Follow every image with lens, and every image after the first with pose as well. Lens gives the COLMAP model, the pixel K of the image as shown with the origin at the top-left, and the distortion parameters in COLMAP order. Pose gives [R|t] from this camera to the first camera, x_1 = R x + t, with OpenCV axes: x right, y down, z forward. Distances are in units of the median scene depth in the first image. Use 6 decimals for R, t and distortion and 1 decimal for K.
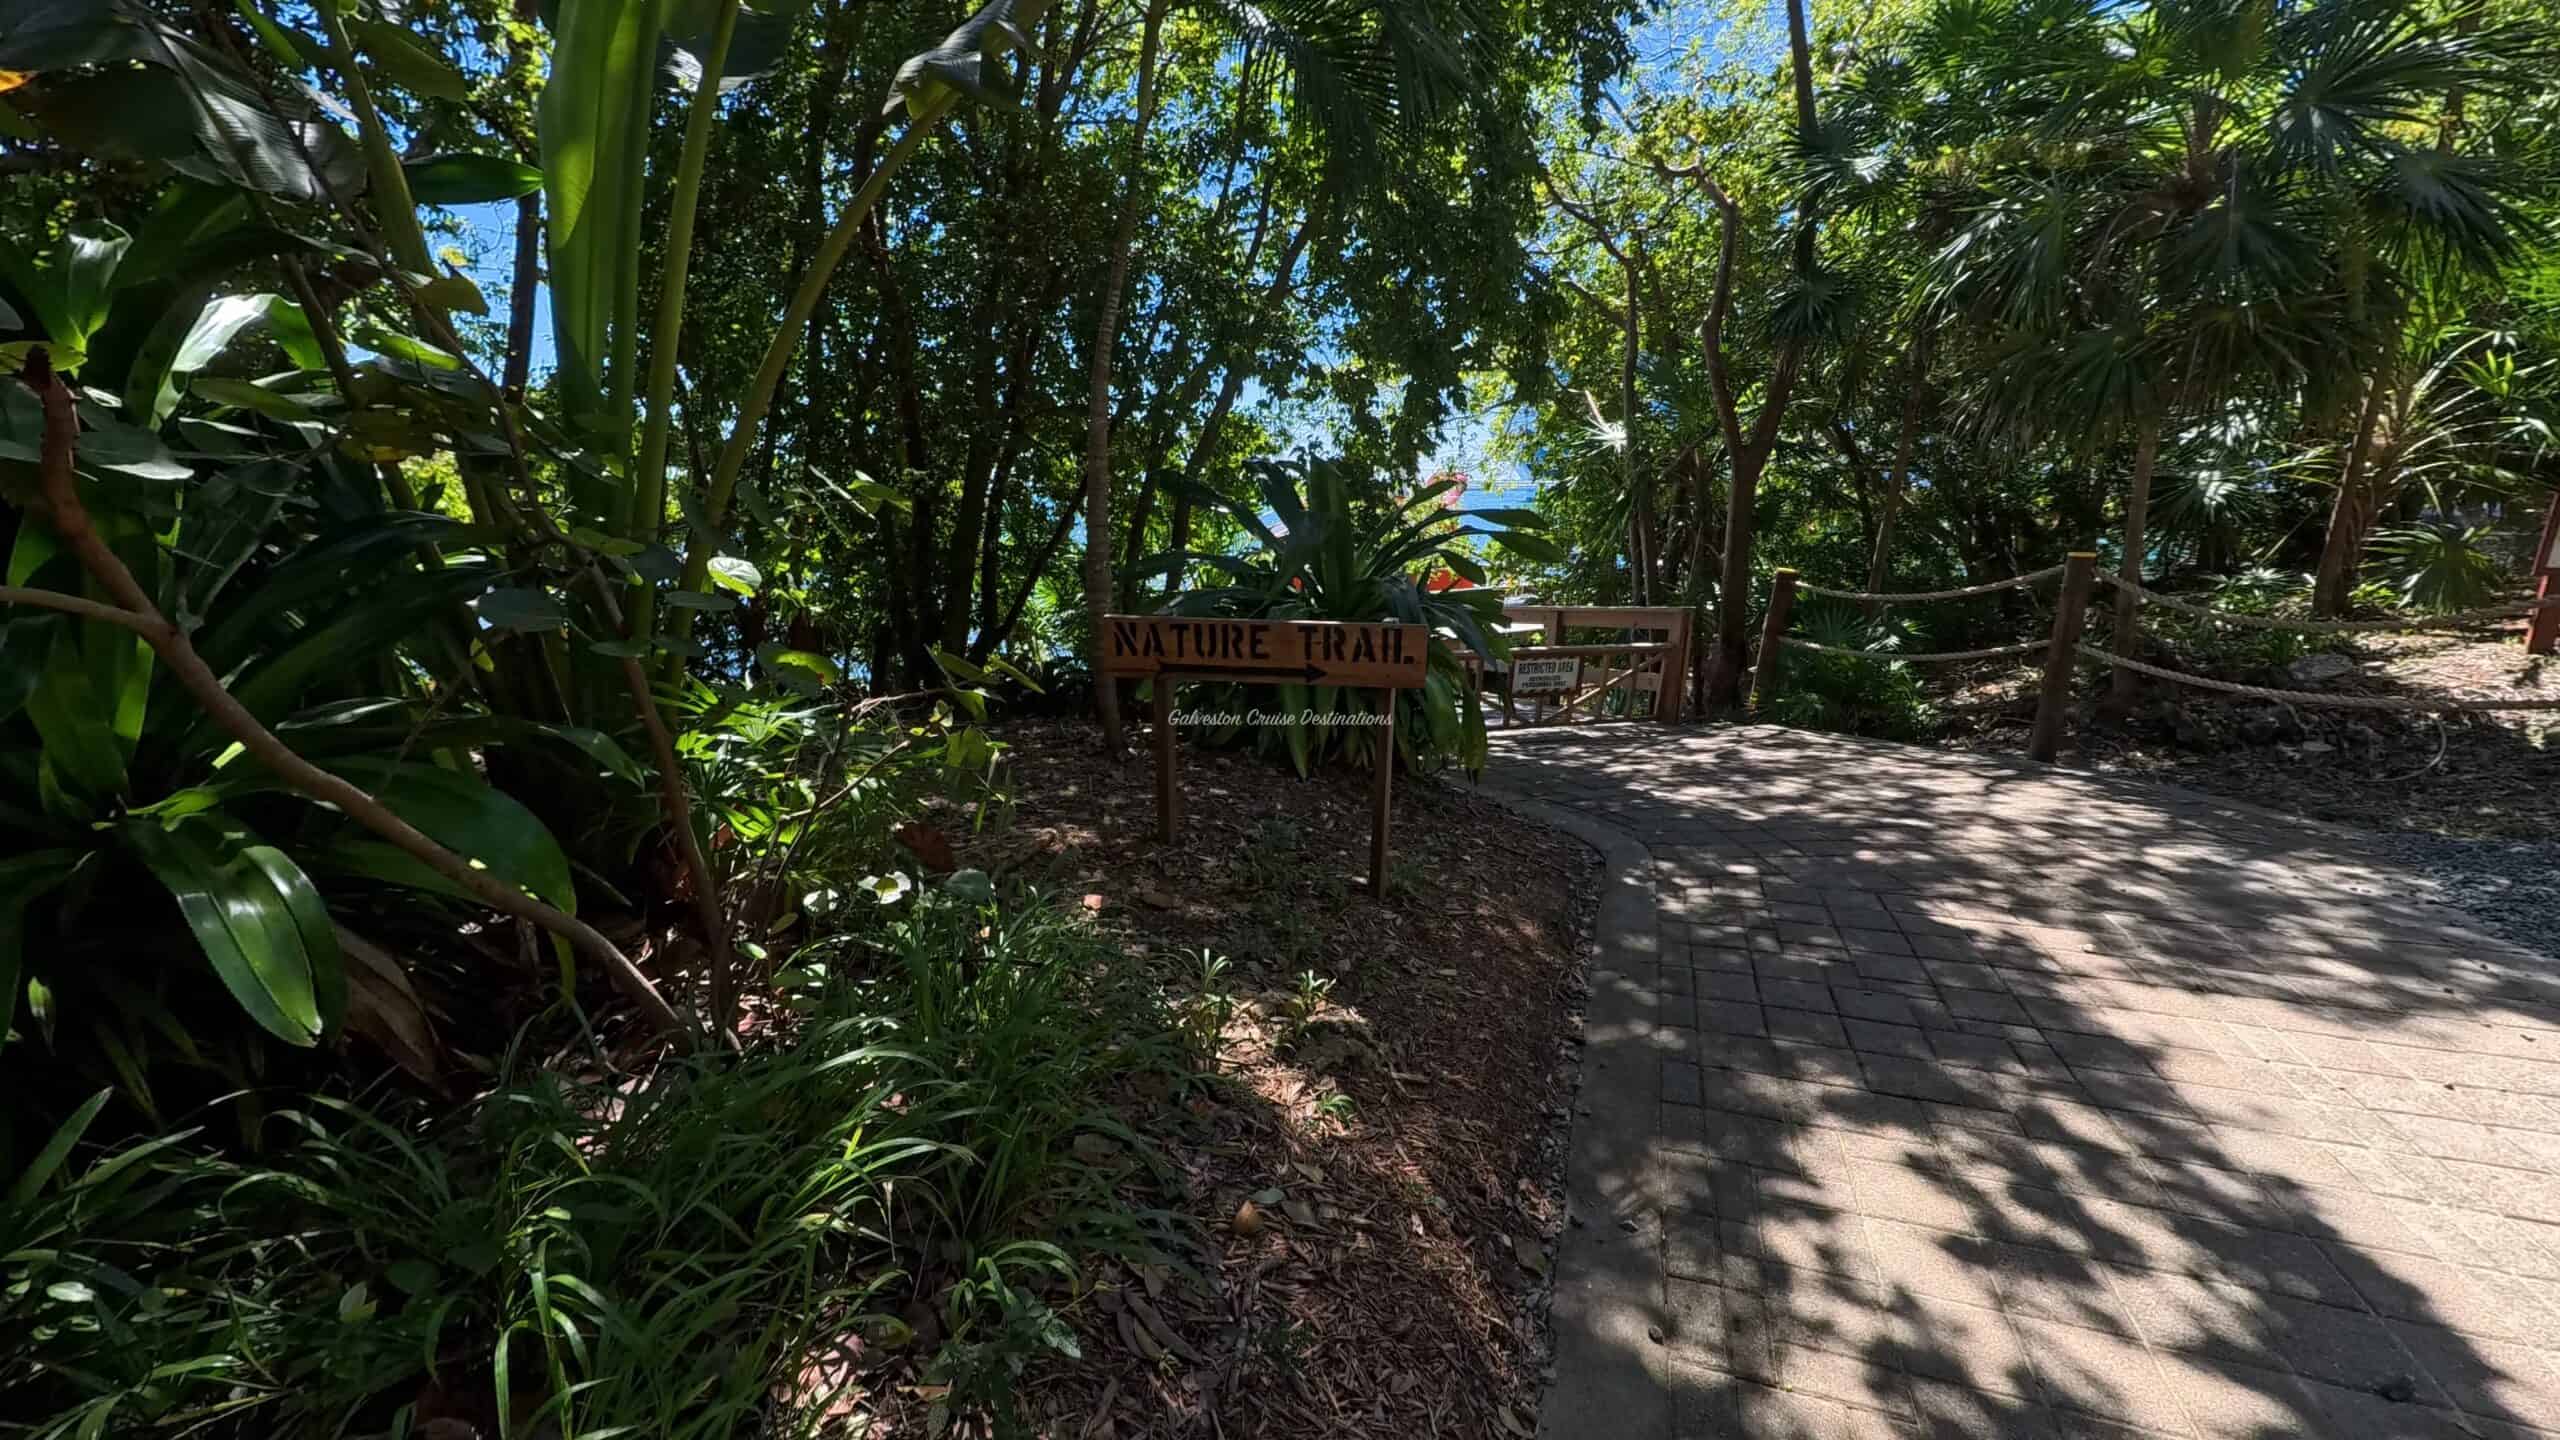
lens RADIAL K [[998.8, 0, 1277.8], [0, 998.8, 719.5], [0, 0, 1]] dist [-0.000628, -0.000113]
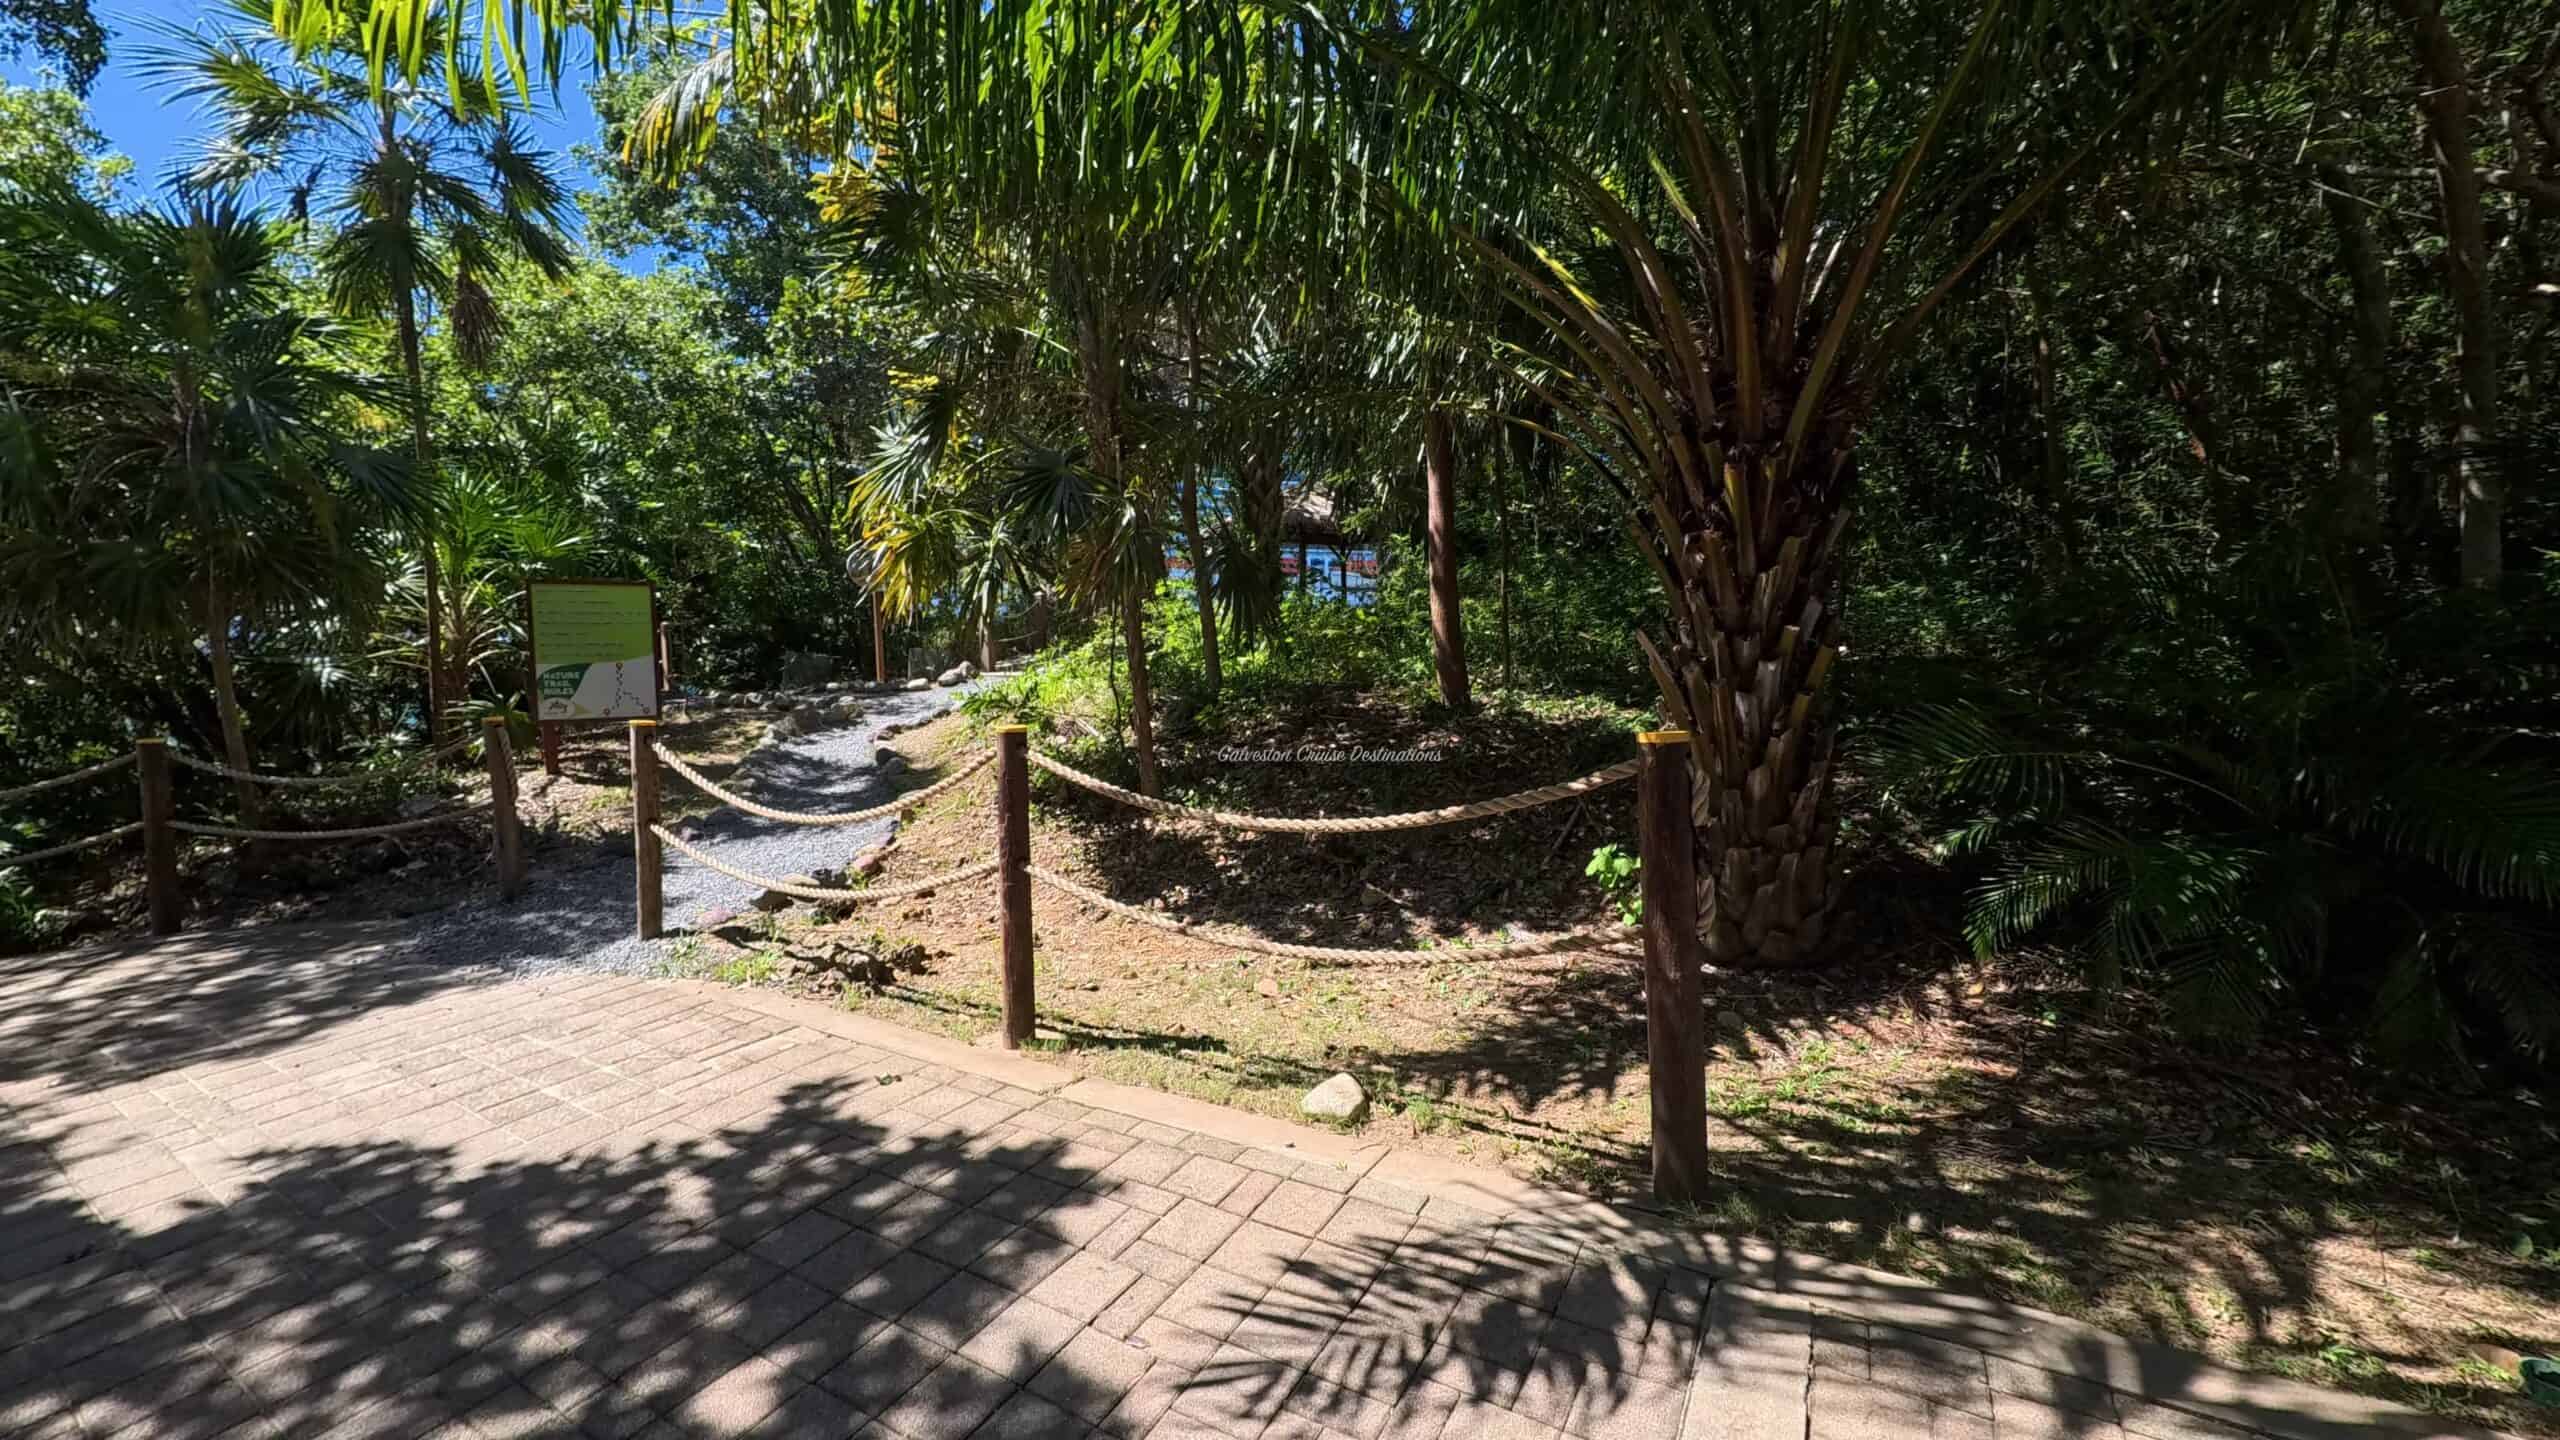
lens RADIAL K [[998.8, 0, 1280.2], [0, 998.8, 714.2], [0, 0, 1]] dist [-0.000628, -0.000113]
pose [[0.204749, -0.073816, 0.976027, -0.001994], [0.232118, 0.972370, 0.024847, 0.065959], [-0.950894, 0.221466, 0.216226, -0.417729]]
